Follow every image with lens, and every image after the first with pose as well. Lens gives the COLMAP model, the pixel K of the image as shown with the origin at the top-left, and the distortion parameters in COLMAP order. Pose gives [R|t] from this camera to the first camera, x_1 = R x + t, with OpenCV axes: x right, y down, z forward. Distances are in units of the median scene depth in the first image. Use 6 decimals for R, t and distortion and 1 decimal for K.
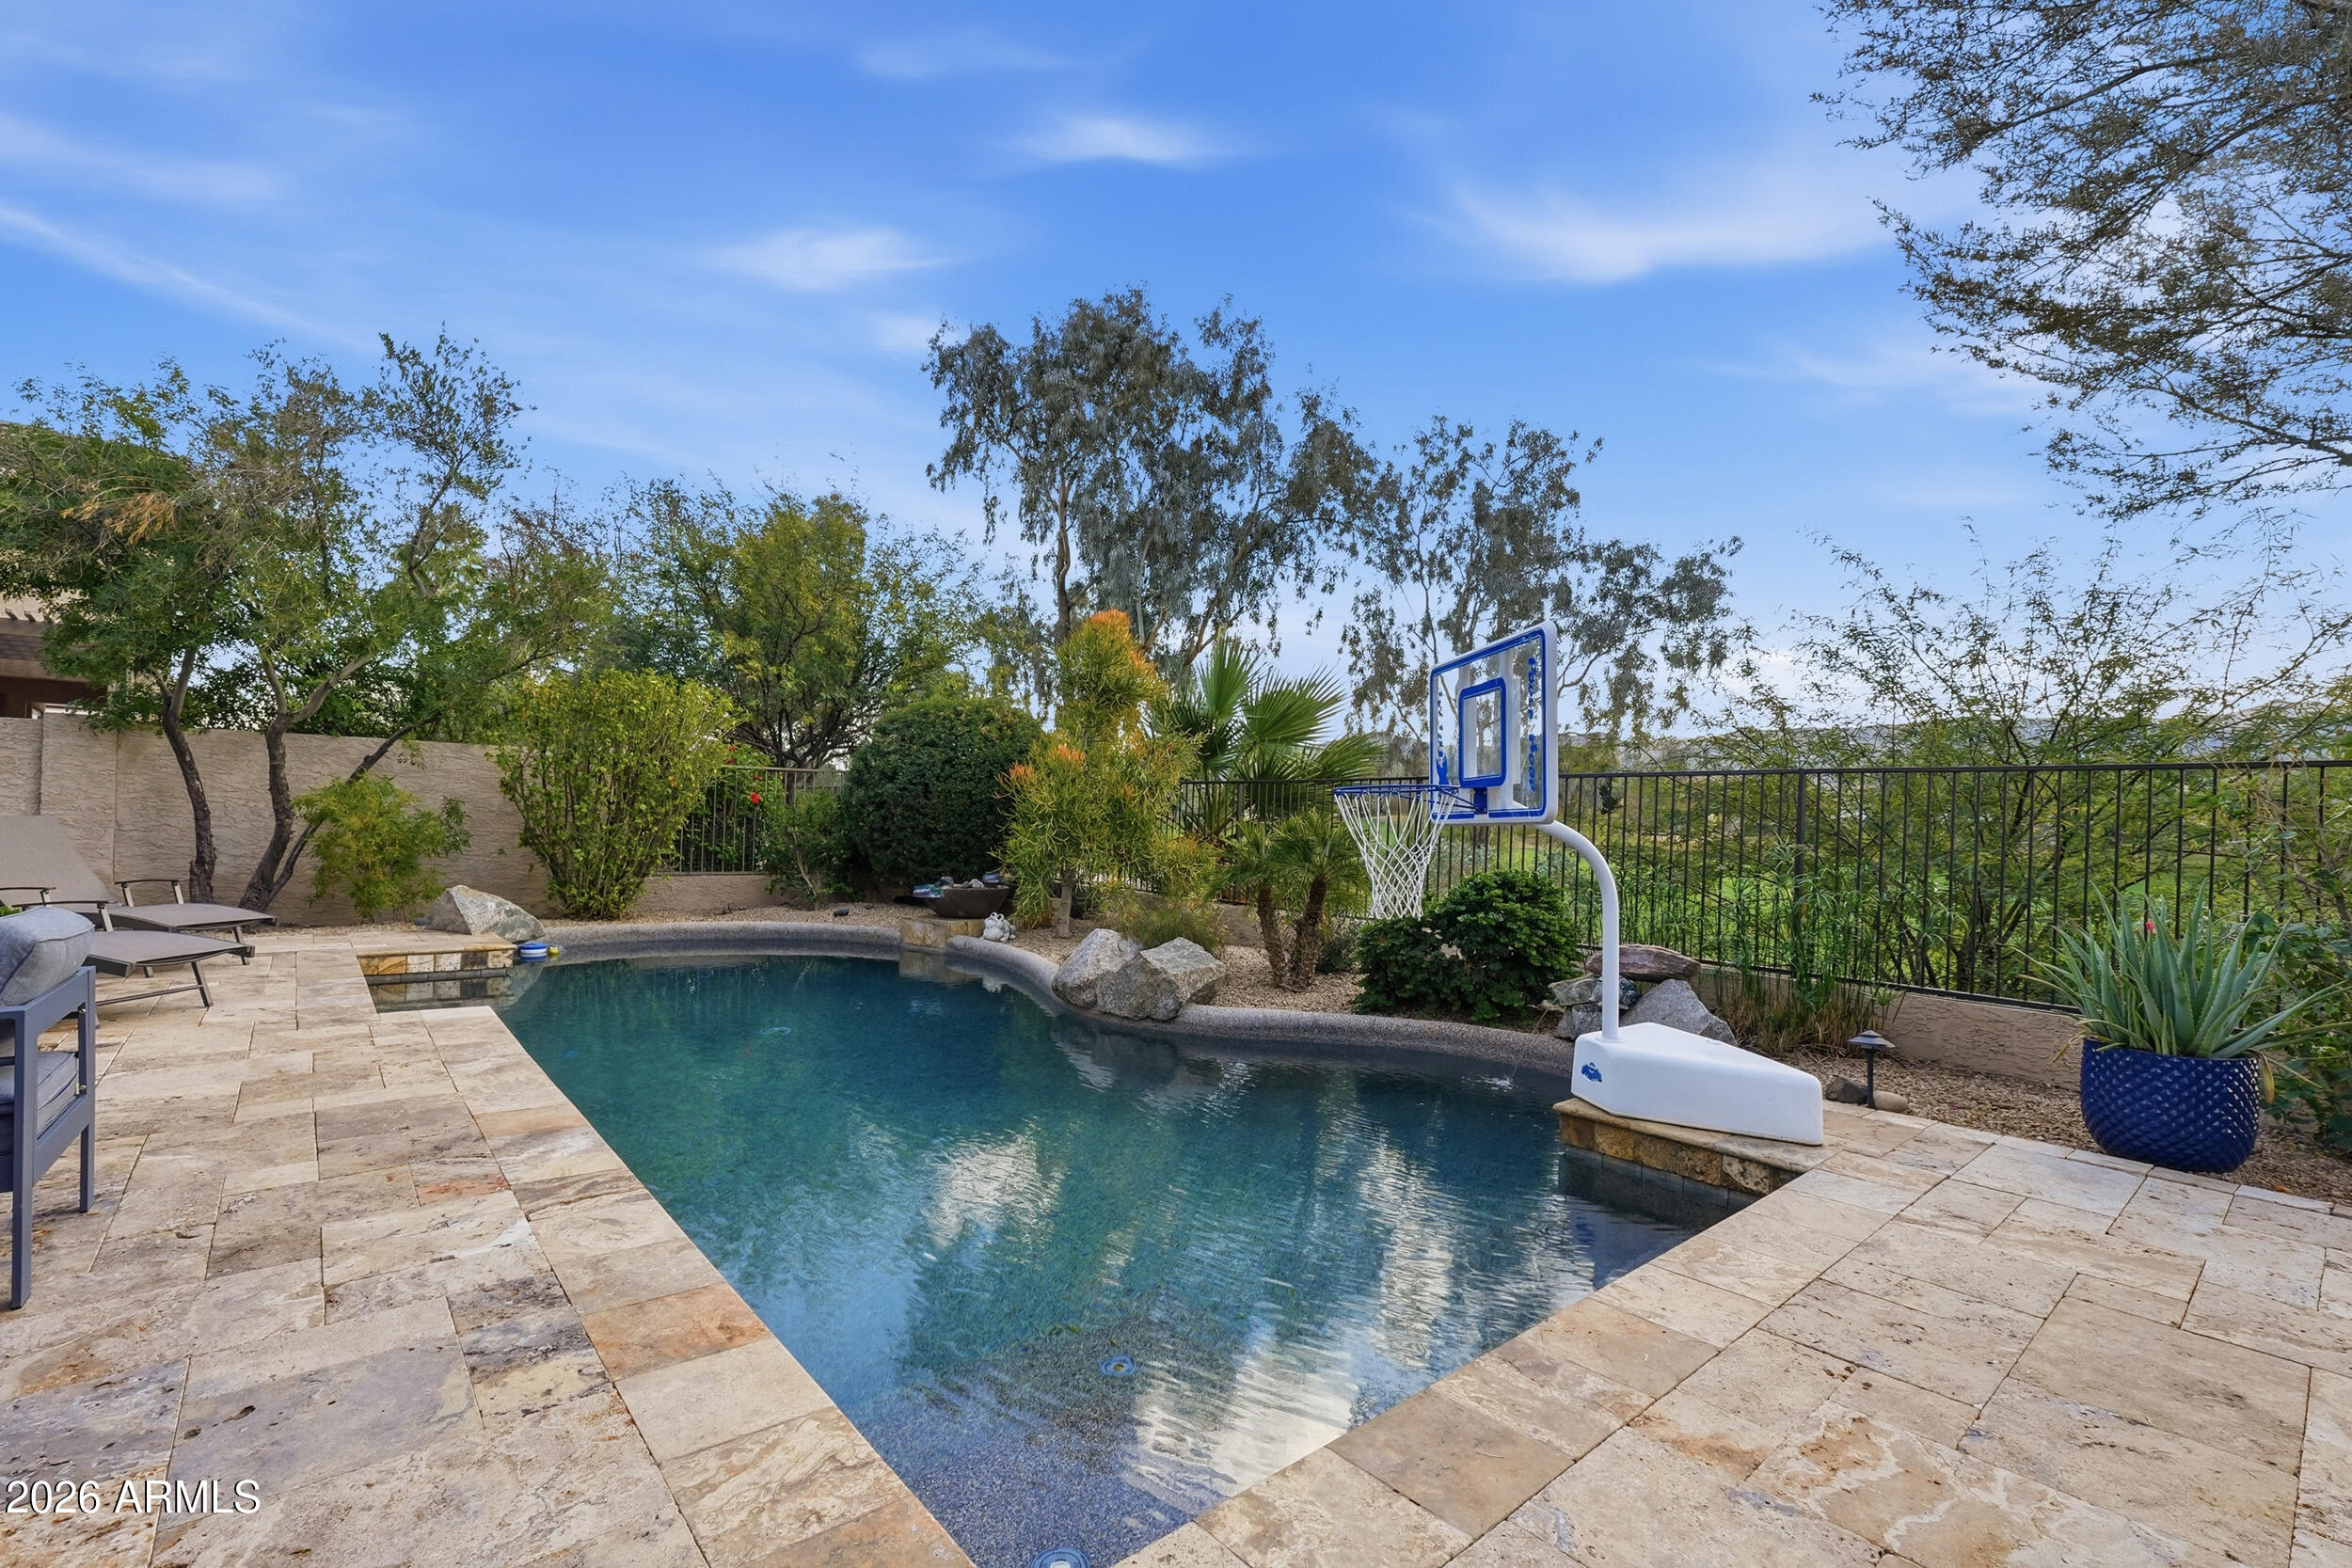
lens RADIAL K [[1002.8, 0, 1157.2], [0, 1002.8, 795.8], [0, 0, 1]] dist [-0.000095, -0.001034]
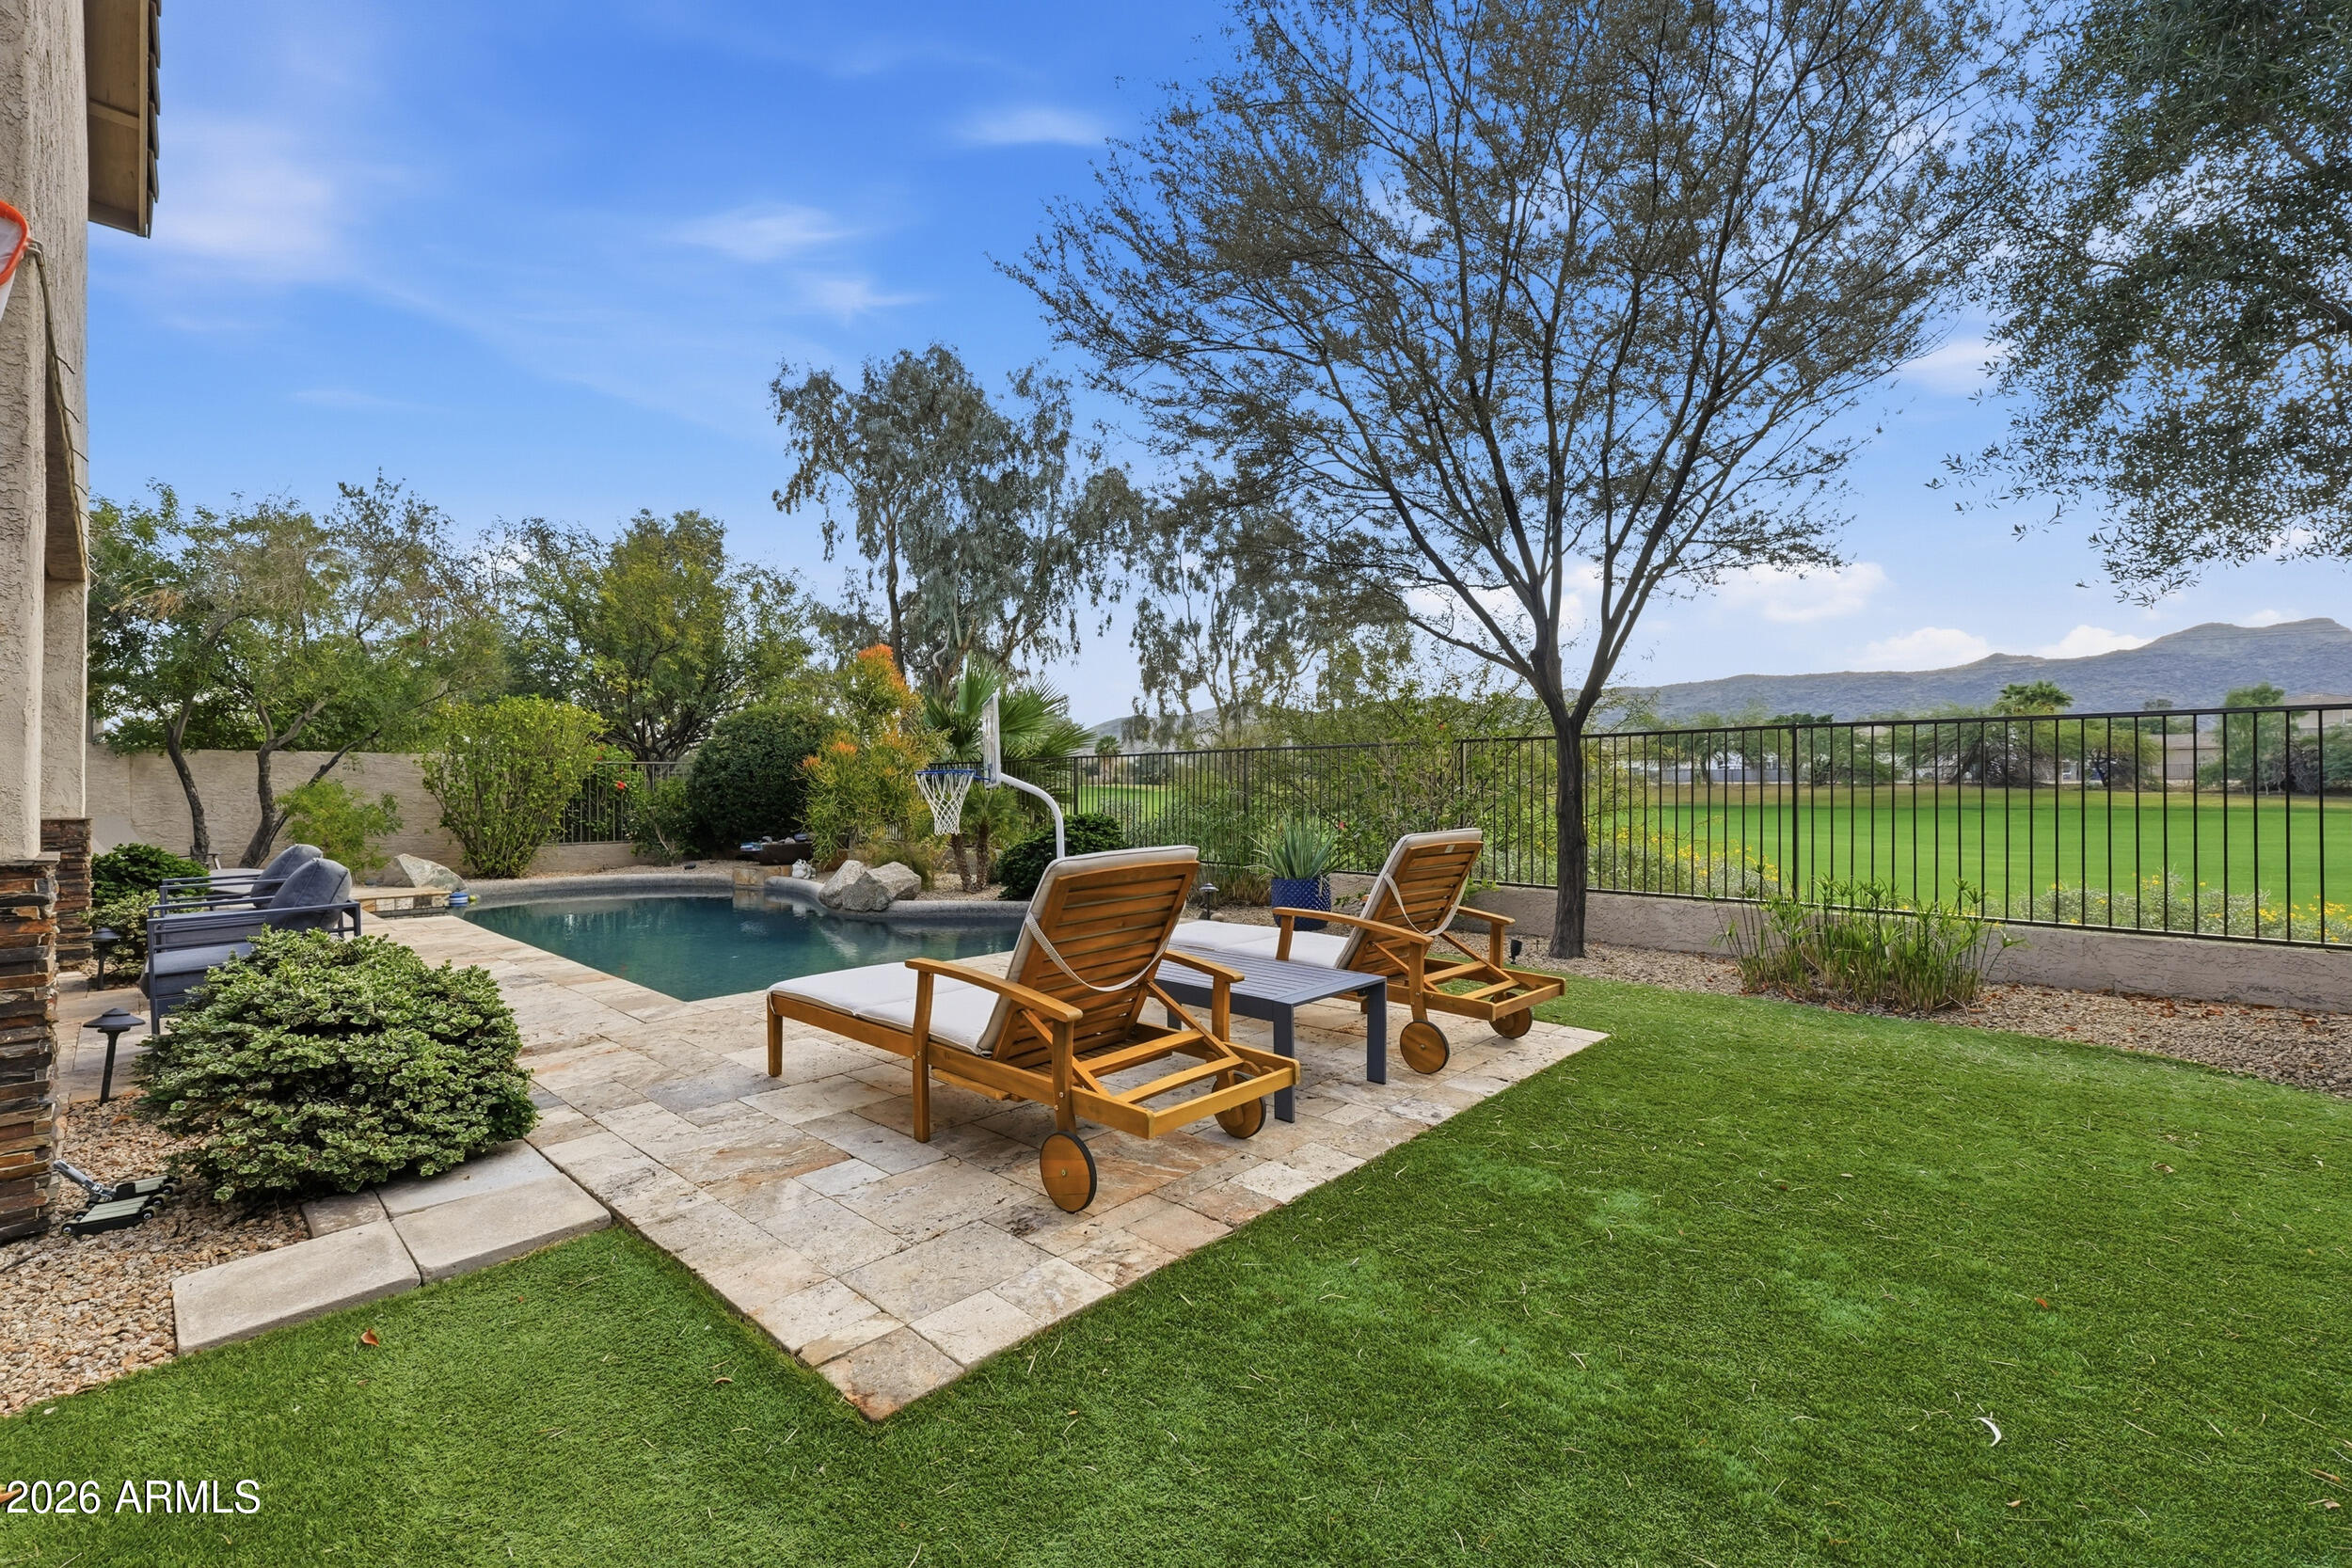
lens RADIAL K [[1002.8, 0, 1186.6], [0, 1002.8, 771.4], [0, 0, 1]] dist [-0.000095, -0.001034]
pose [[0.991826, -0.033608, 0.123096, 0.133831], [0.032740, 0.999423, 0.009063, -0.002893], [-0.123330, -0.004959, 0.992353, -0.308114]]
